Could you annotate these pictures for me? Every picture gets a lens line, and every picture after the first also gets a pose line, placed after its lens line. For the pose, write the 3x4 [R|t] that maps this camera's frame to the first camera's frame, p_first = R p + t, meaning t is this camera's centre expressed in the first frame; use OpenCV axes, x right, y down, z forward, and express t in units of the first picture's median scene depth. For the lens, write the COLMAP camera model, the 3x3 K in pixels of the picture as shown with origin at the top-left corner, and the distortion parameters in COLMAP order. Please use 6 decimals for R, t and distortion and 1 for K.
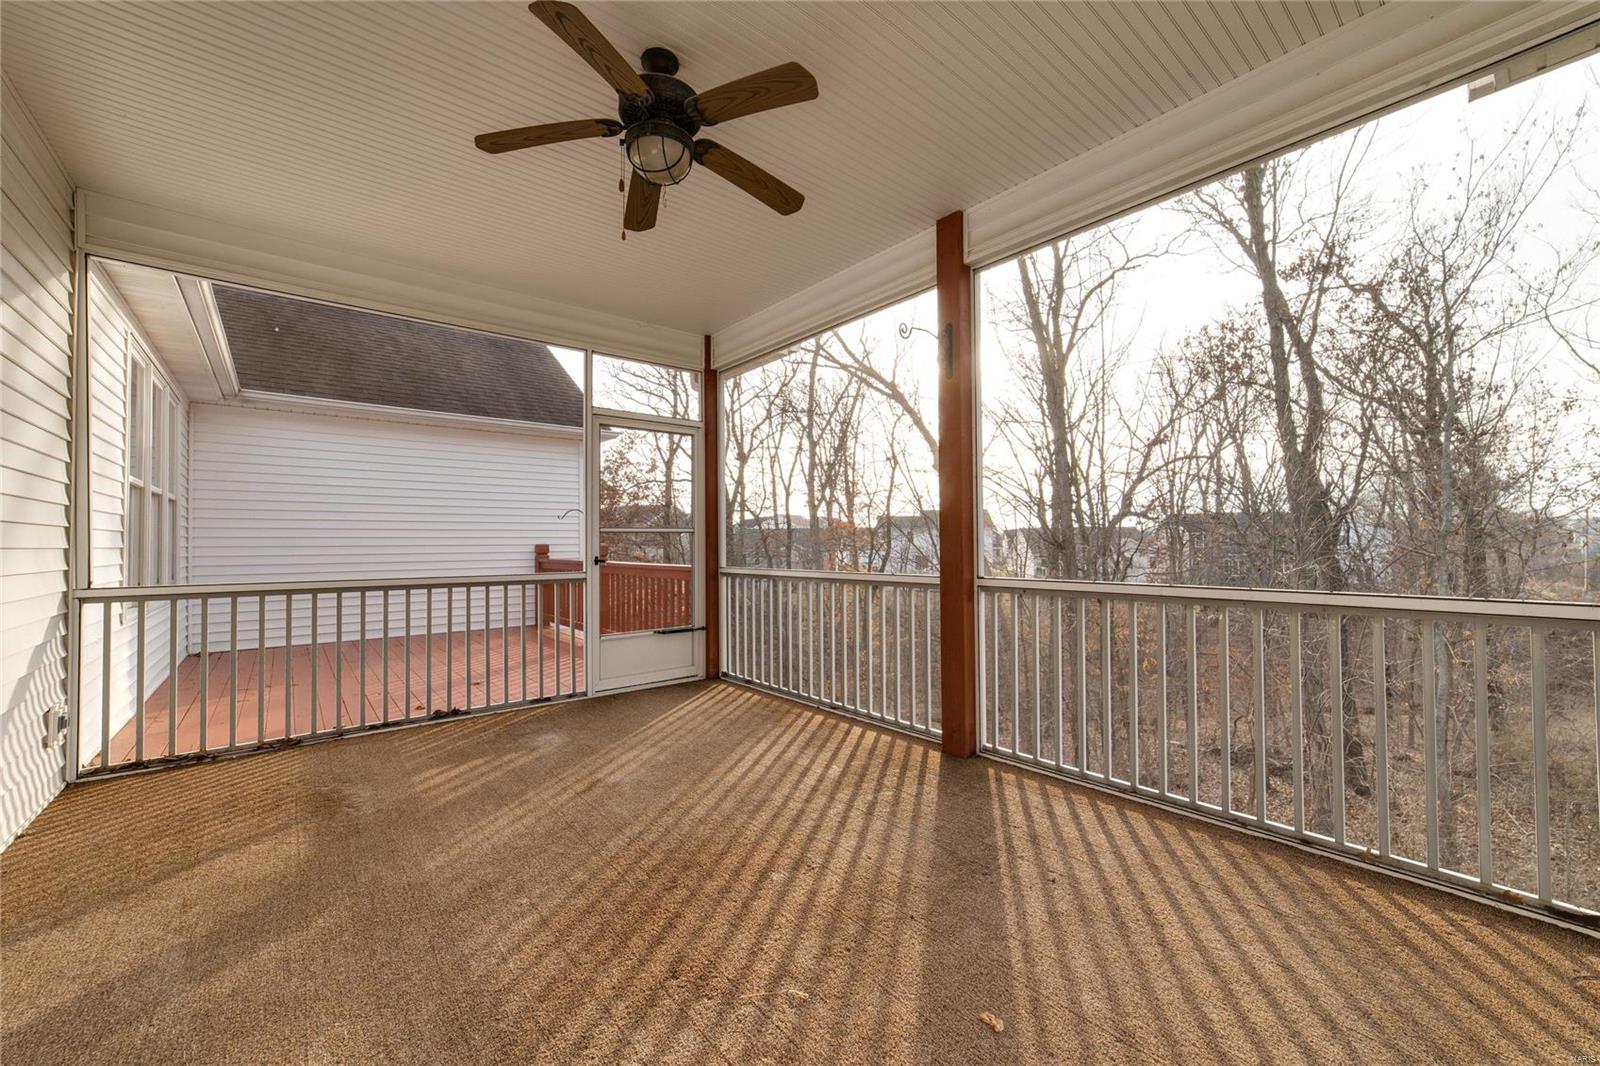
lens RADIAL K [[628.2, 0, 810.8], [0, 628.2, 534.6], [0, 0, 1]] dist [-0.001057, -0.003579]
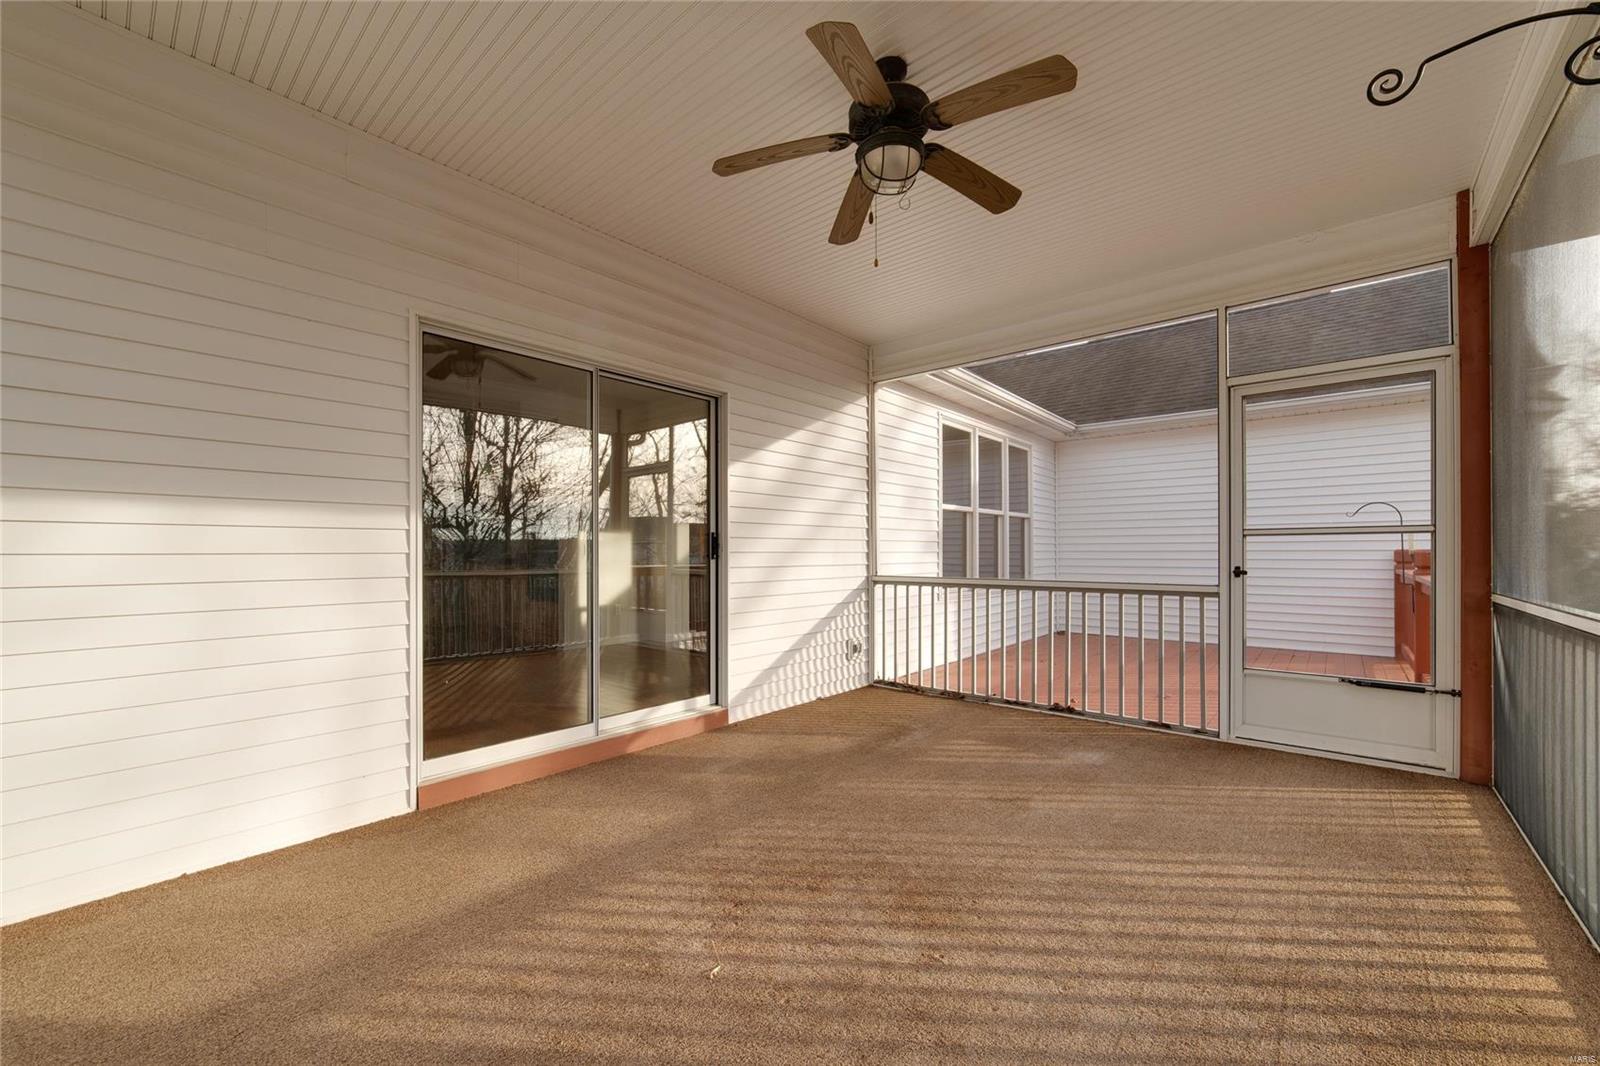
lens RADIAL K [[649.0, 0, 805.8], [0, 649.0, 552.2], [0, 0, 1]] dist [-0.002818, 0.000114]
pose [[0.148481, 0.005586, -0.988900, 0.508591], [0.015156, 0.999854, 0.007924, 0.003816], [0.988799, -0.016164, 0.148374, 0.463432]]
